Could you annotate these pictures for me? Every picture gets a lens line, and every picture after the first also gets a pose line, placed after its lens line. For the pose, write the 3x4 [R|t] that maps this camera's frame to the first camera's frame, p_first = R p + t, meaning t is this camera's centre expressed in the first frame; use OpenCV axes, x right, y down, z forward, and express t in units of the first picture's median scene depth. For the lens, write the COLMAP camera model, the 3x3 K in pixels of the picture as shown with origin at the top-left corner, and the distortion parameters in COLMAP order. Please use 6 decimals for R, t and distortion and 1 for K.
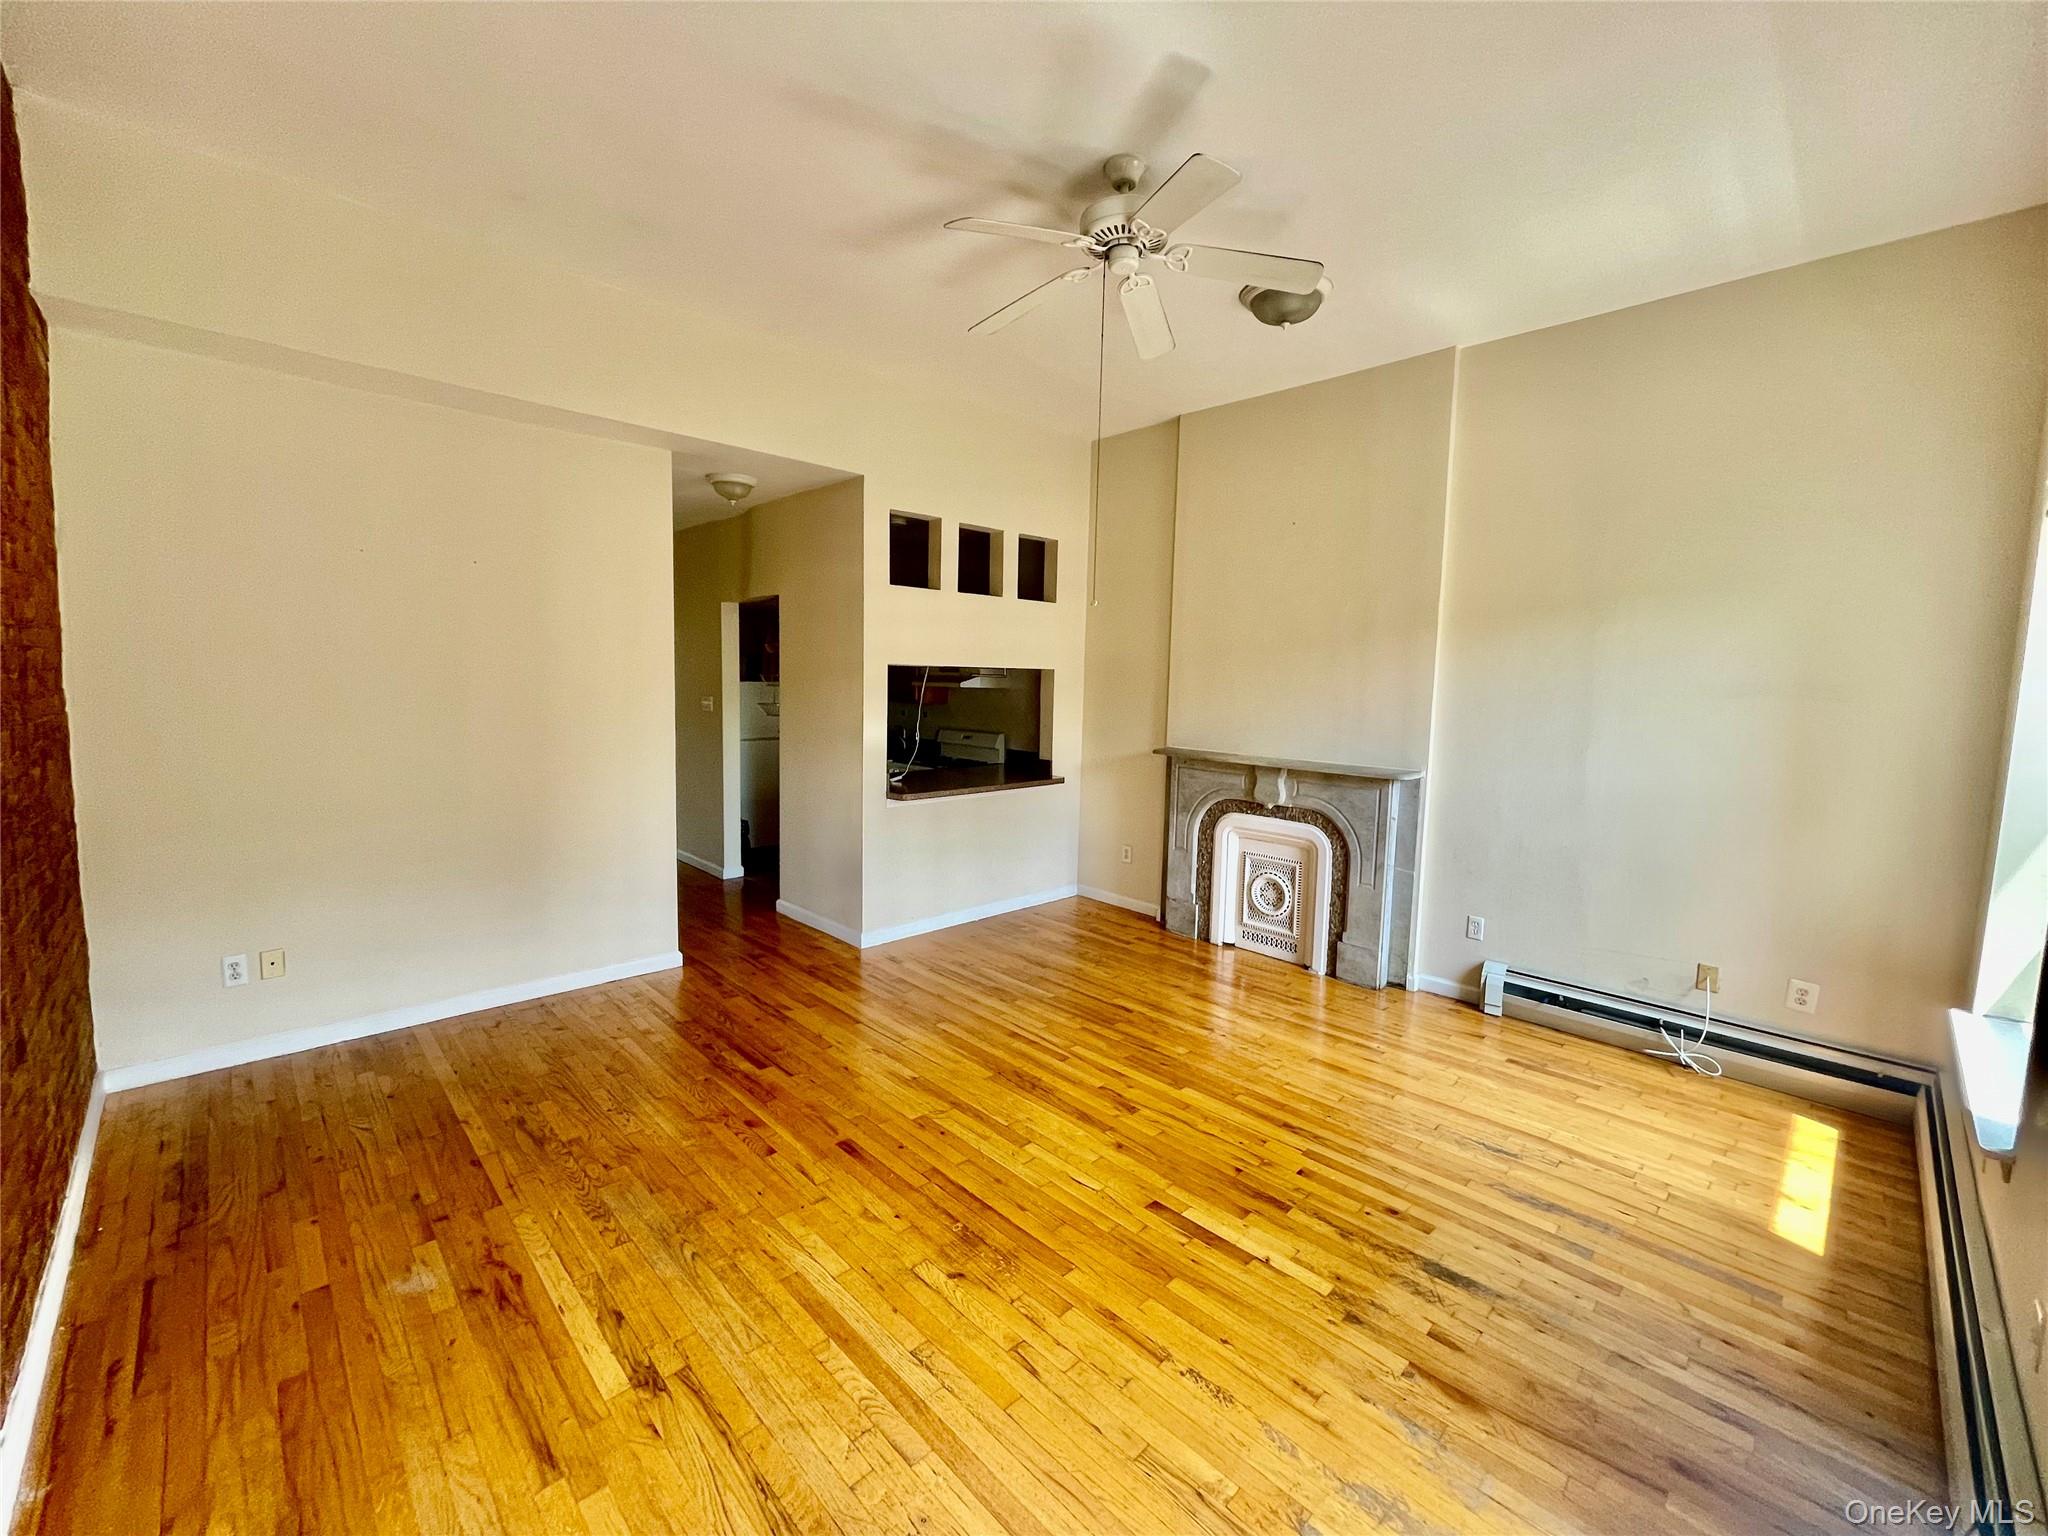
lens RADIAL K [[831.5, 0, 1032.0], [0, 831.5, 768.8], [0, 0, 1]] dist [0.004039, 0.001470]
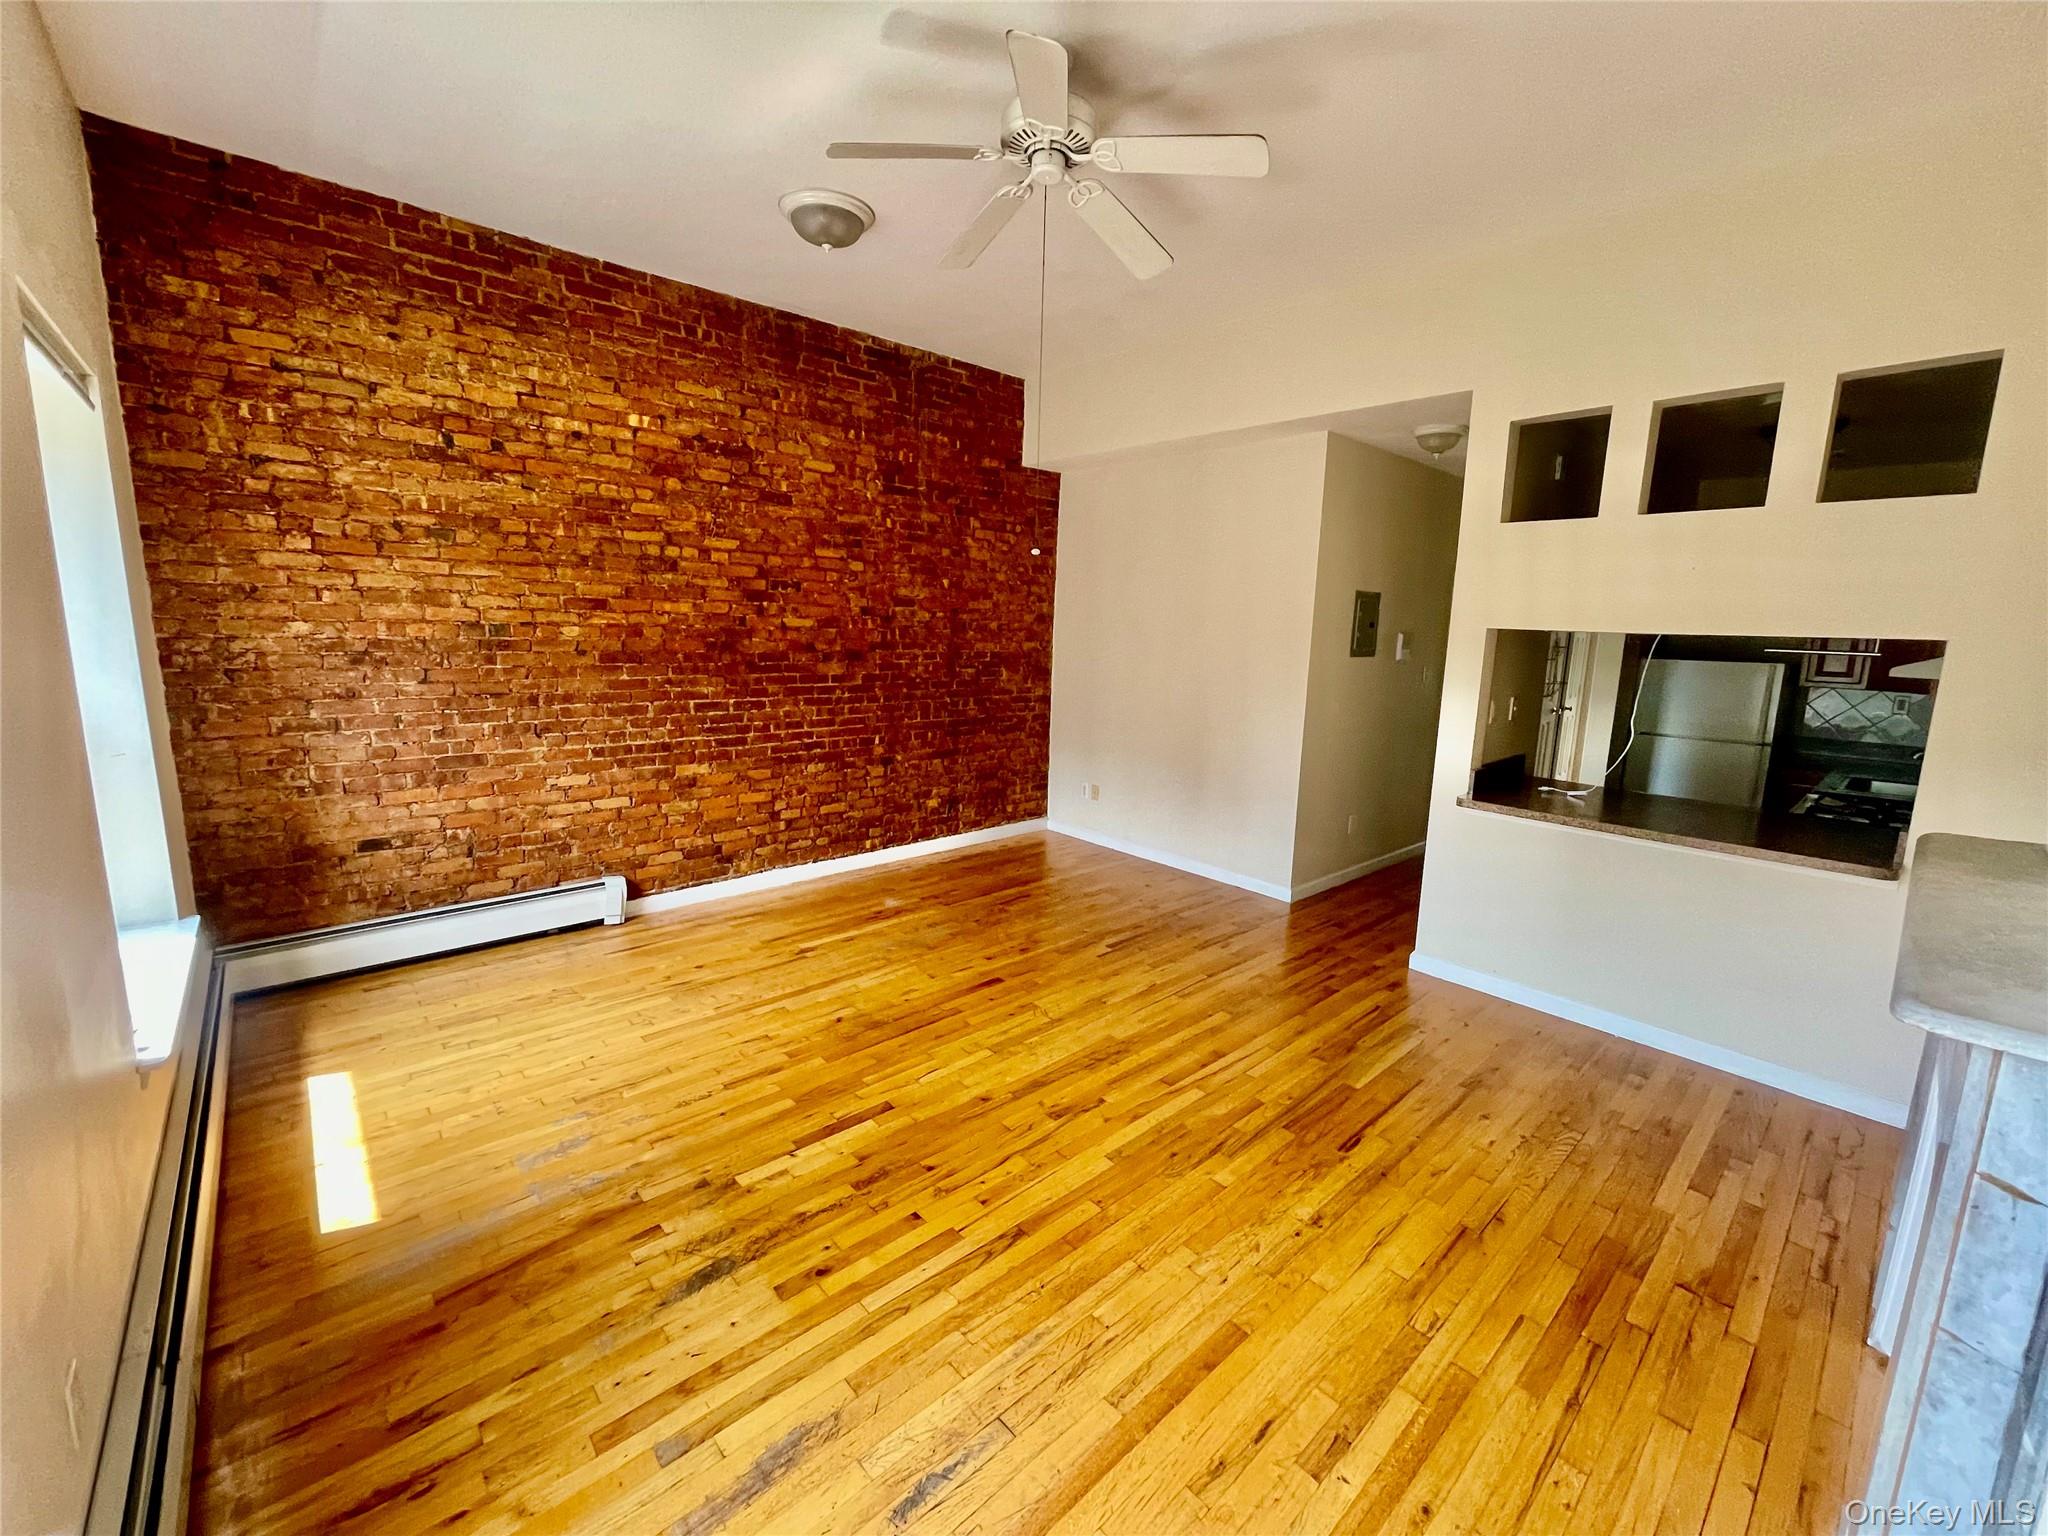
lens RADIAL K [[831.5, 0, 1026.4], [0, 831.5, 751.2], [0, 0, 1]] dist [0.004039, 0.001470]
pose [[-0.049112, 0.131739, -0.990067, 1.149371], [-0.137353, 0.980955, 0.137340, -0.112616], [0.989304, 0.142734, -0.030082, 1.129655]]
